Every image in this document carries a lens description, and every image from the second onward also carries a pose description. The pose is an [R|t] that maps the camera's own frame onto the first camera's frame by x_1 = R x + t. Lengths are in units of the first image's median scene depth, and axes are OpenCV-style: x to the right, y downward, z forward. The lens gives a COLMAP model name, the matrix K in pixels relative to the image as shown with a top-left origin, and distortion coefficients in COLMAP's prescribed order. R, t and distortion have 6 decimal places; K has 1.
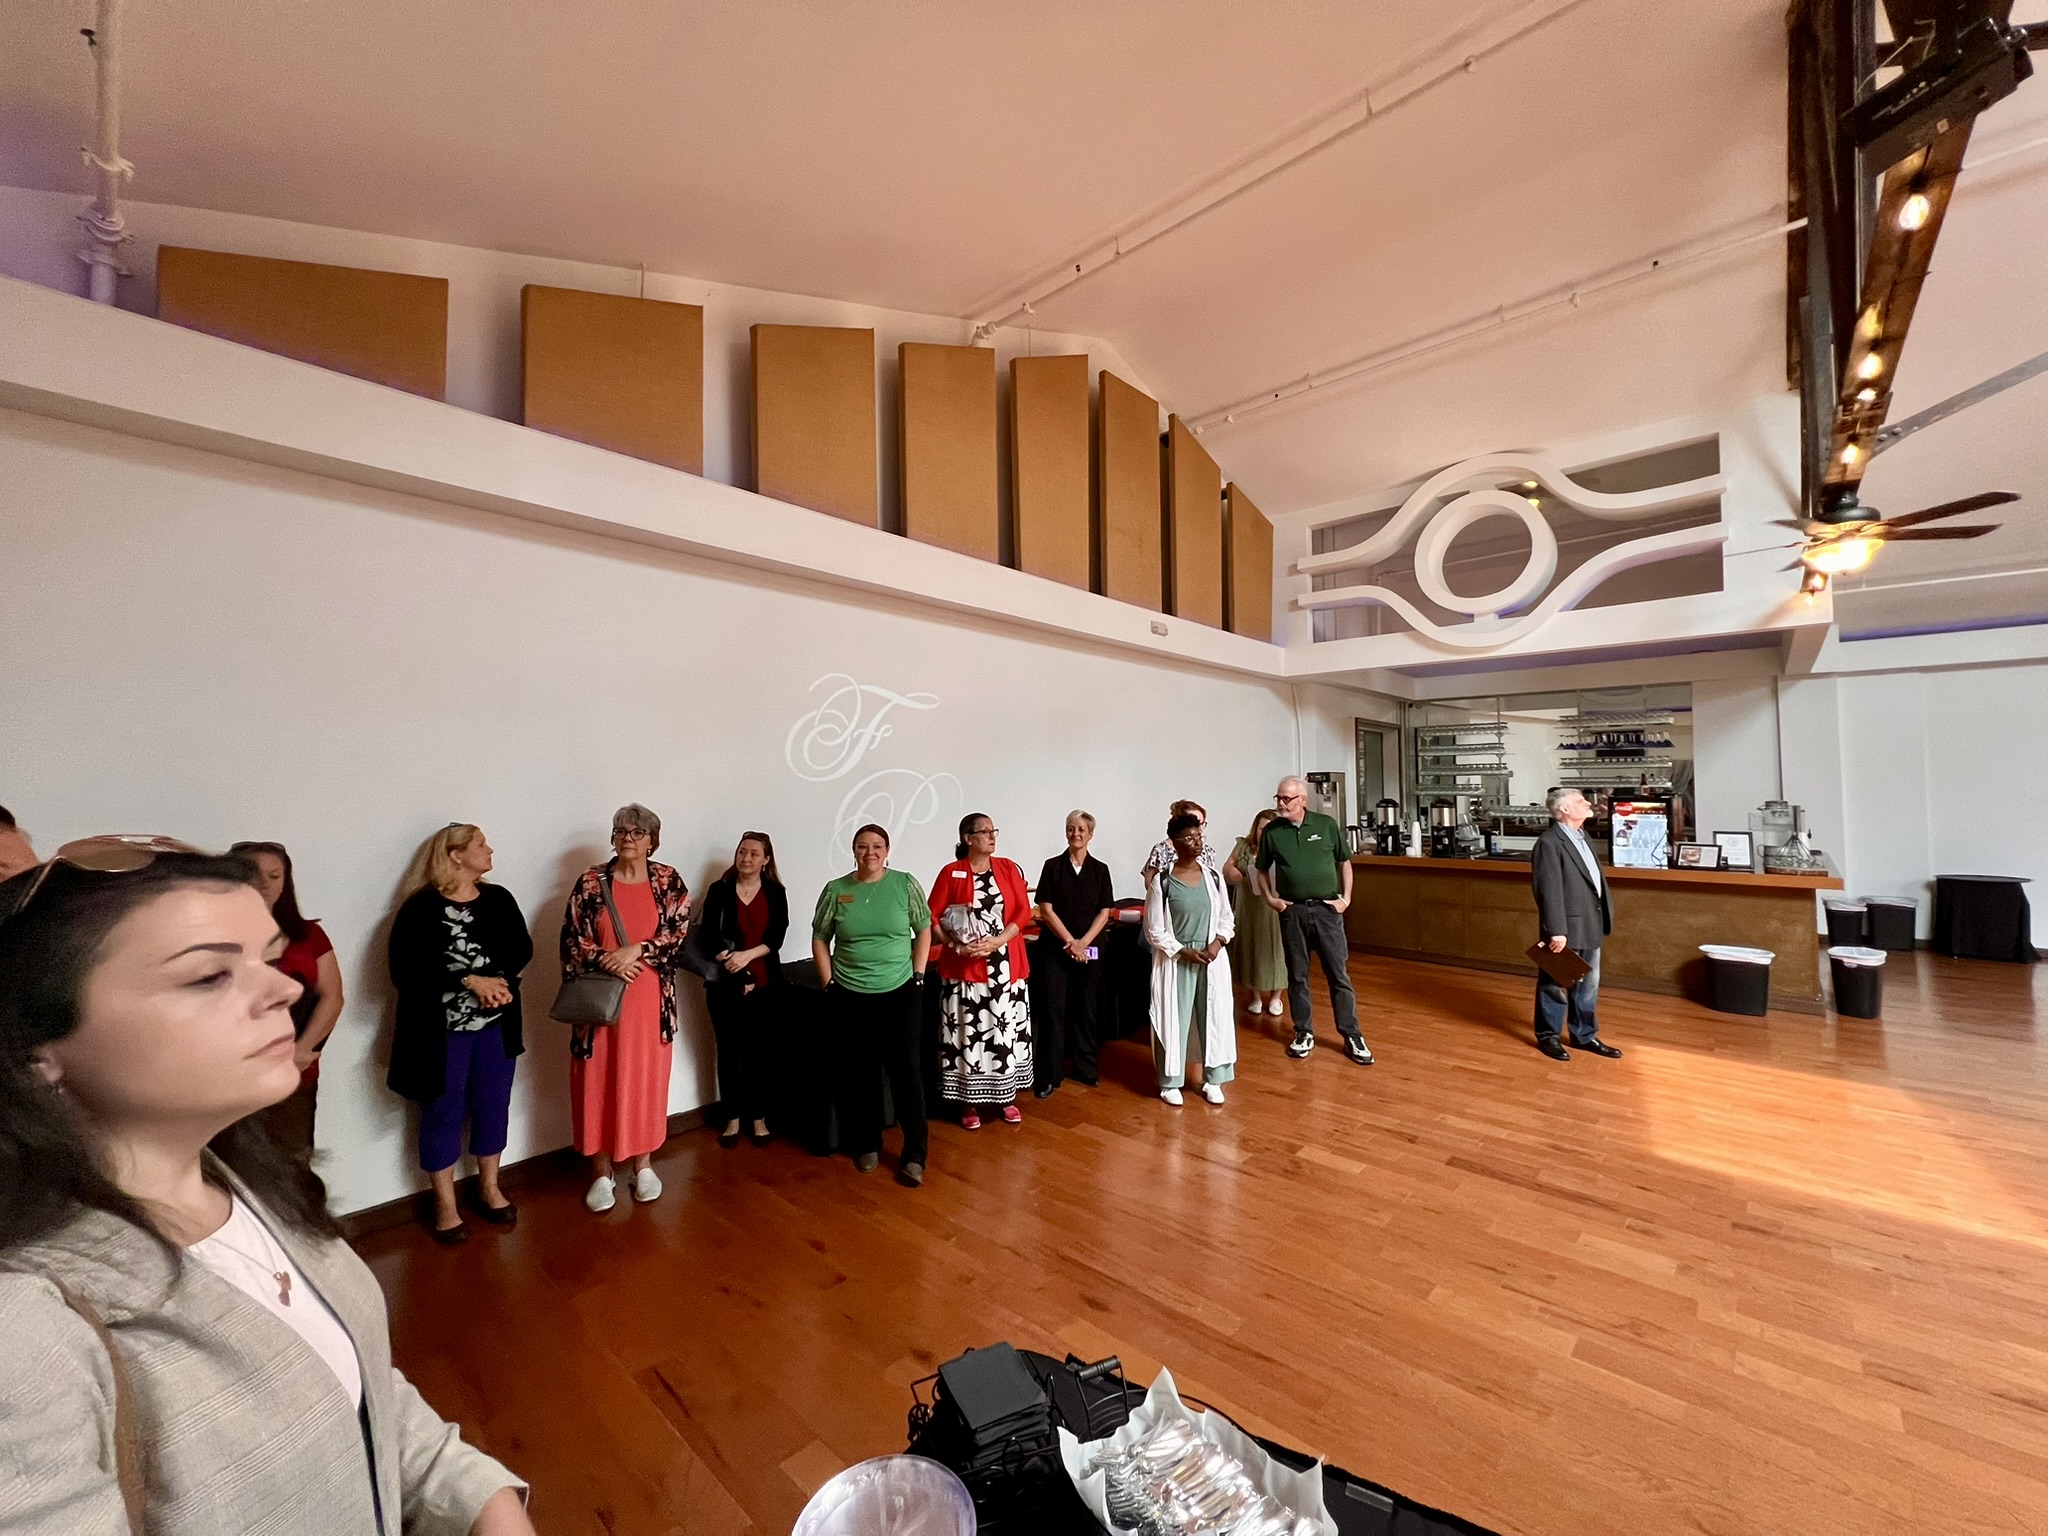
lens RADIAL K [[821.5, 0, 1024.0], [0, 821.5, 768.0], [0, 0, 1]] dist [-0.001491, -0.000240]
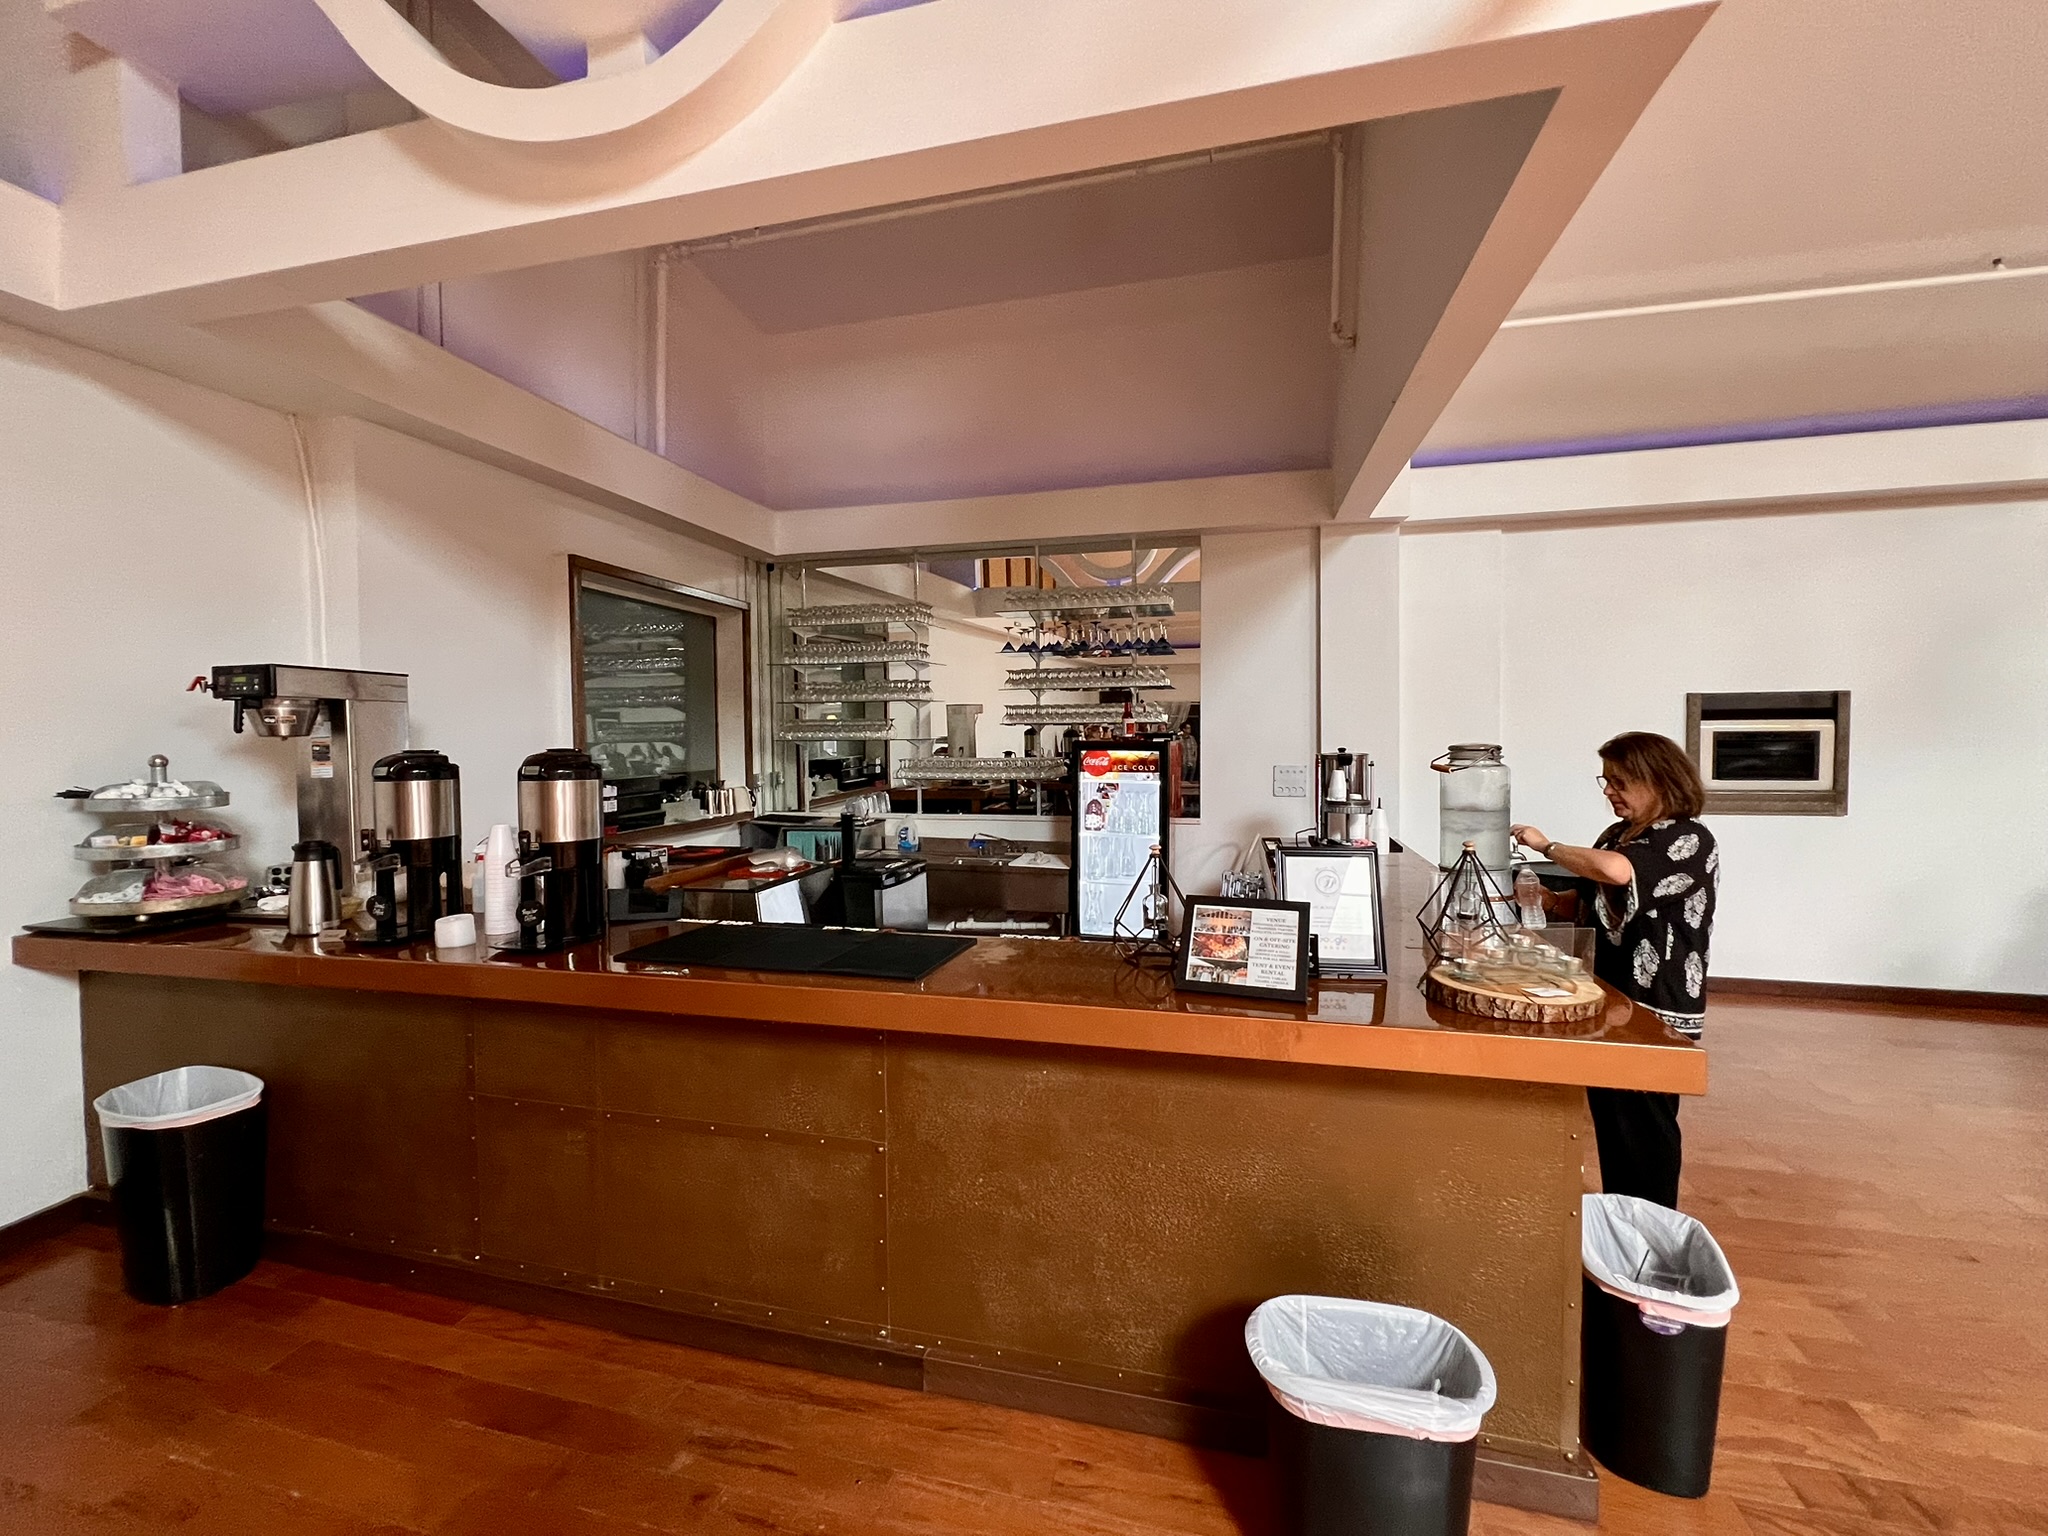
lens RADIAL K [[821.5, 0, 1024.0], [0, 821.5, 768.0], [0, 0, 1]] dist [-0.001491, -0.000240]
pose [[0.878908, -0.020152, 0.476565, 0.436097], [-0.010442, 0.998055, 0.061461, 0.020947], [-0.476877, -0.058995, 0.876988, 0.555047]]
